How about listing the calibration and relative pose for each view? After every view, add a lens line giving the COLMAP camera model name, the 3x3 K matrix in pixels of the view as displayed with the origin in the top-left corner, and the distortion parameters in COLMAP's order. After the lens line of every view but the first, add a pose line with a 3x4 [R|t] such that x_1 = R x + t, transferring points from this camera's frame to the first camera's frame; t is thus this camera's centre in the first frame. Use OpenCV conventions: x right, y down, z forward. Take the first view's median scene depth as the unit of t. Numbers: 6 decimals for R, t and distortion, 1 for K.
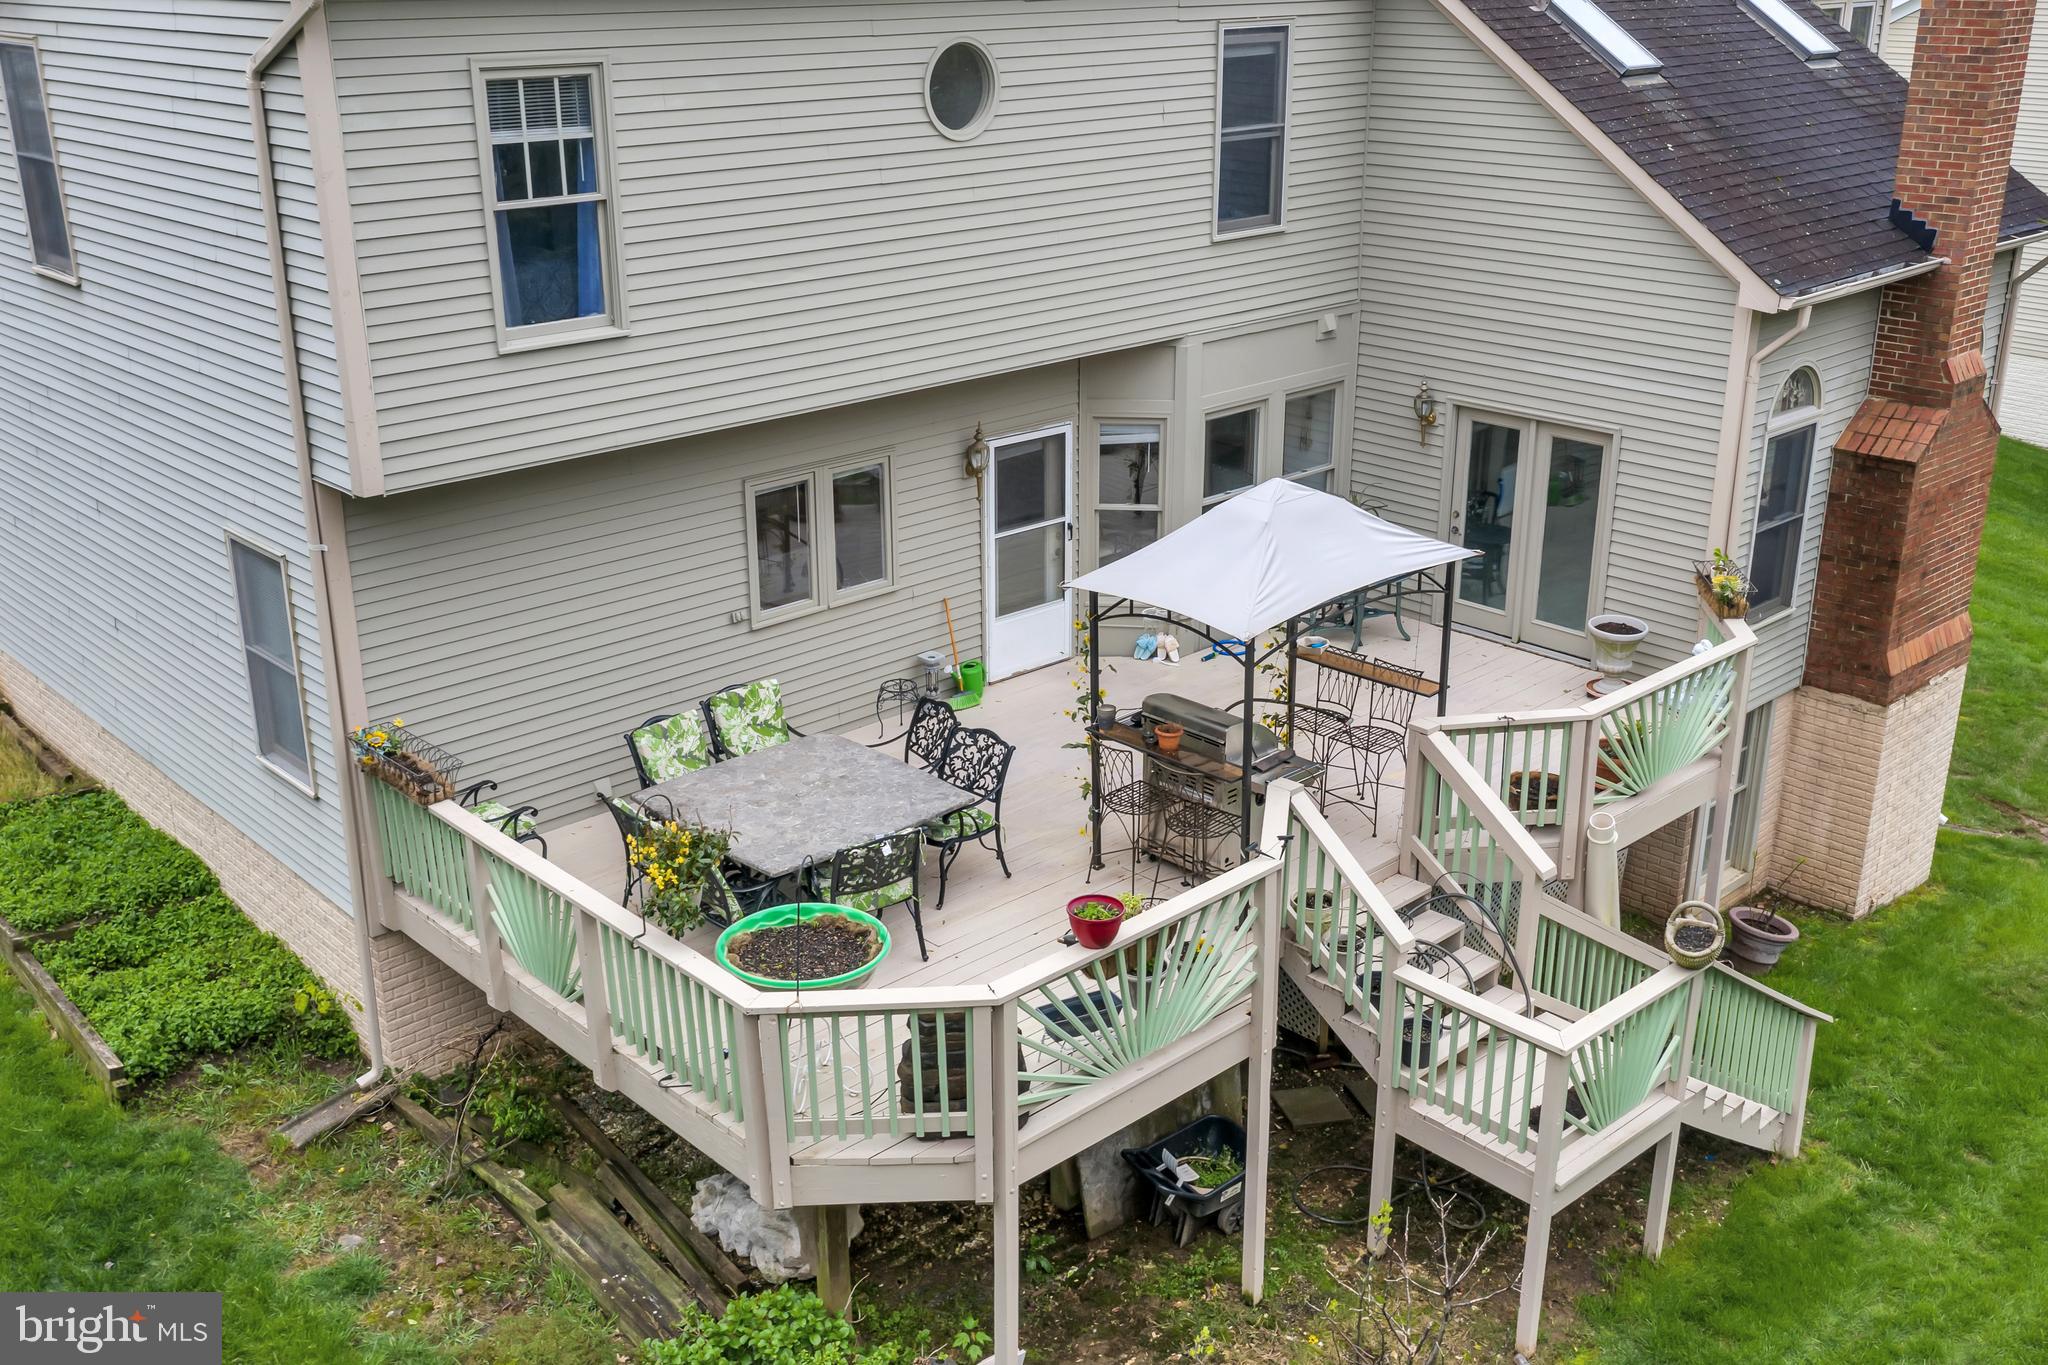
lens RADIAL K [[1935.6, 0, 1024.8], [0, 1935.6, 649.0], [0, 0, 1]] dist [-0.010809, 0.001574]
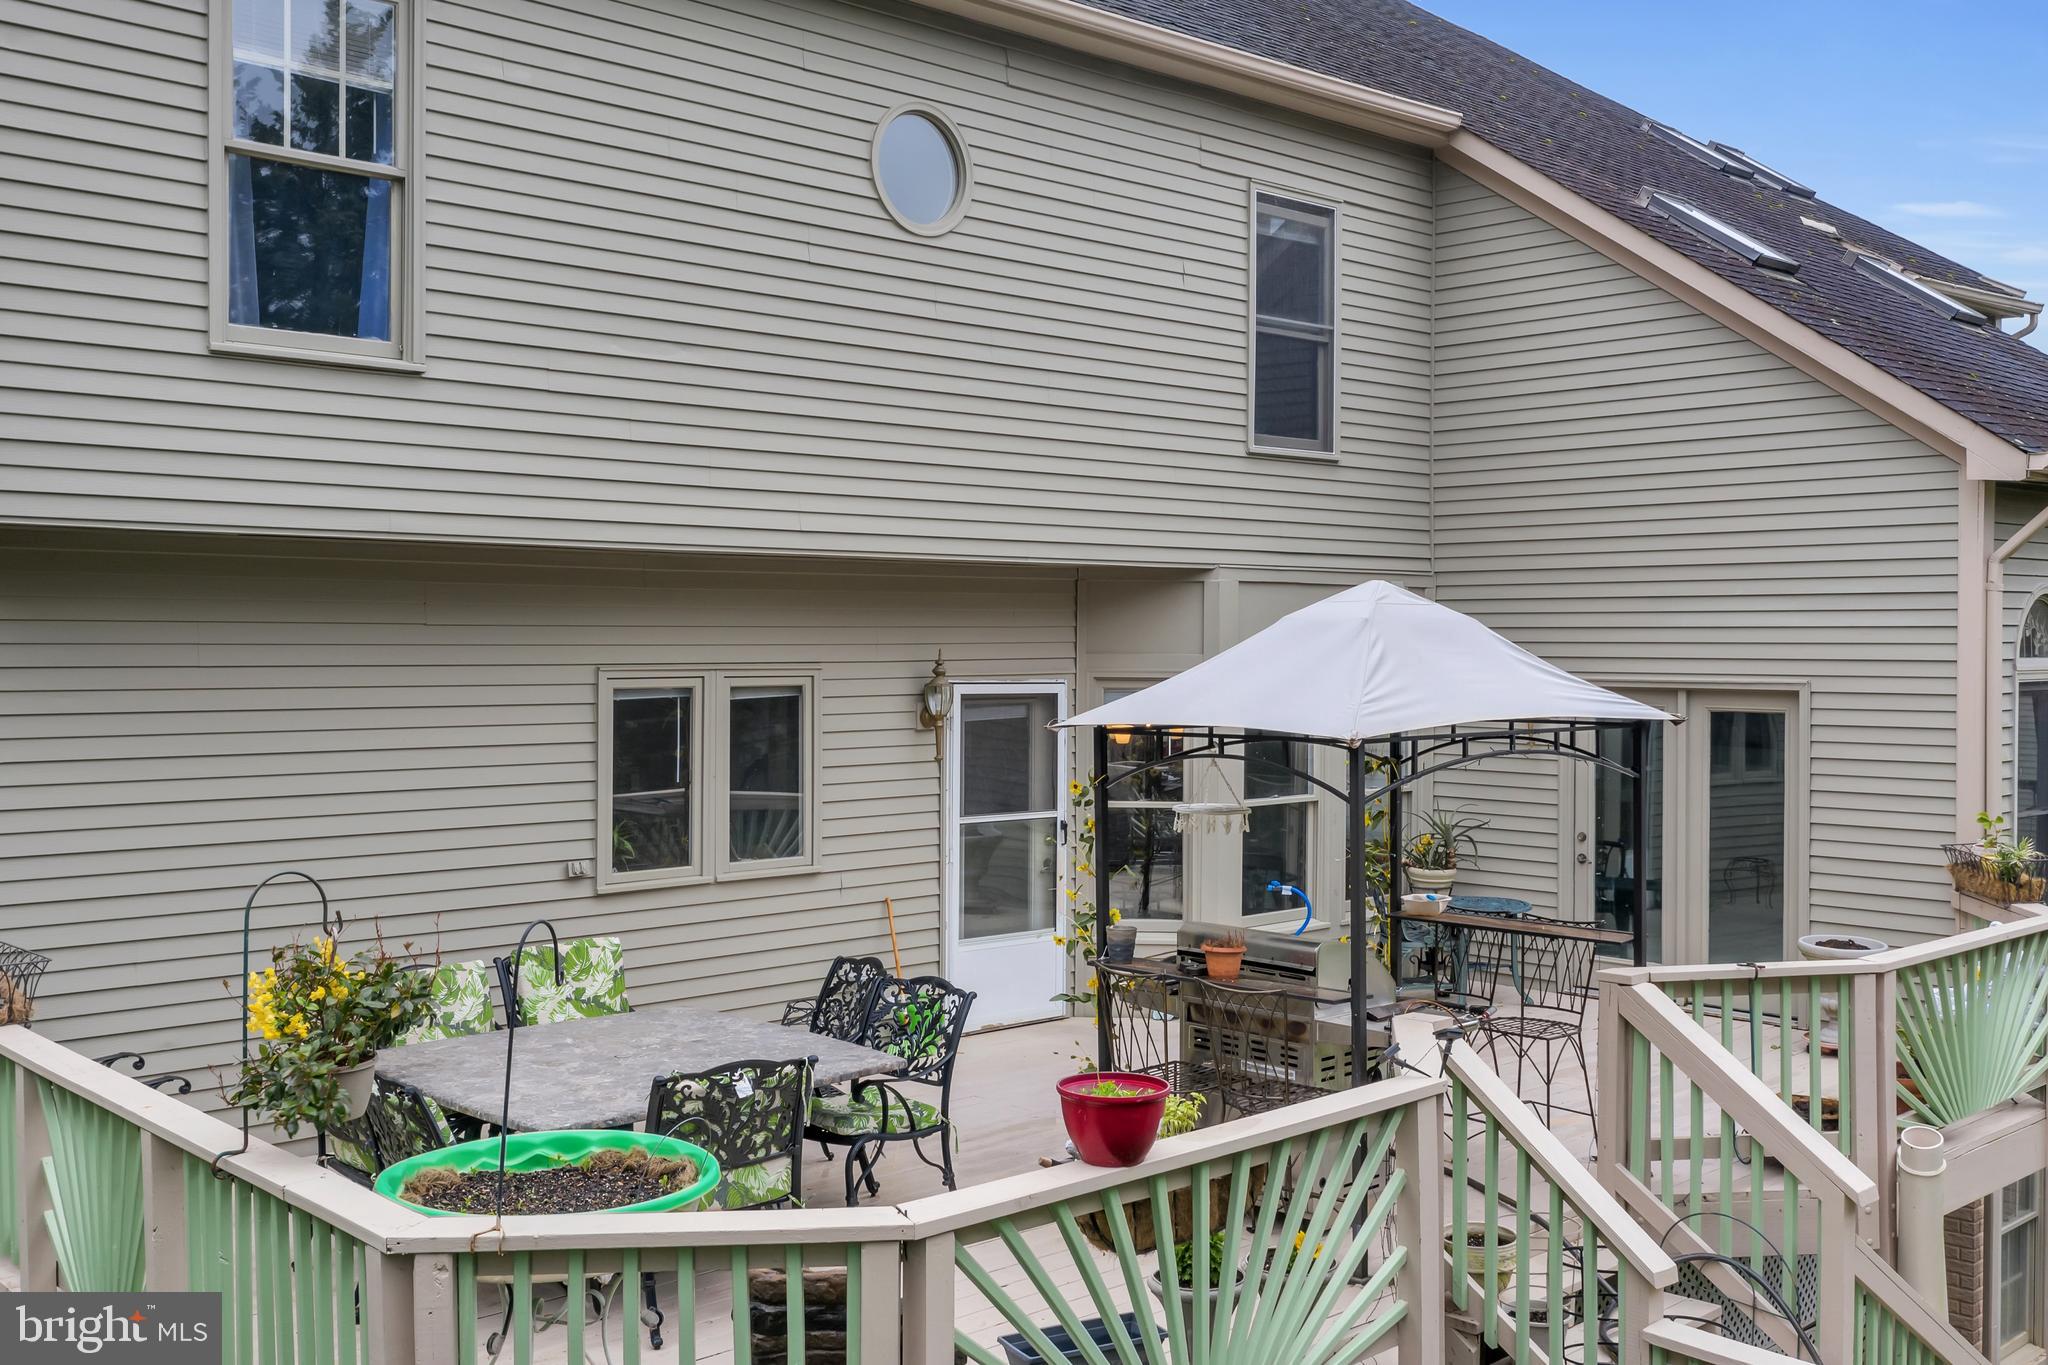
lens RADIAL K [[1935.6, 0, 1024.8], [0, 1935.6, 649.0], [0, 0, 1]] dist [-0.010809, 0.001574]
pose [[0.999956, 0.009149, 0.001970, 0.008036], [-0.007953, 0.941672, -0.336437, 0.146256], [-0.004933, 0.336407, 0.941704, 0.351480]]
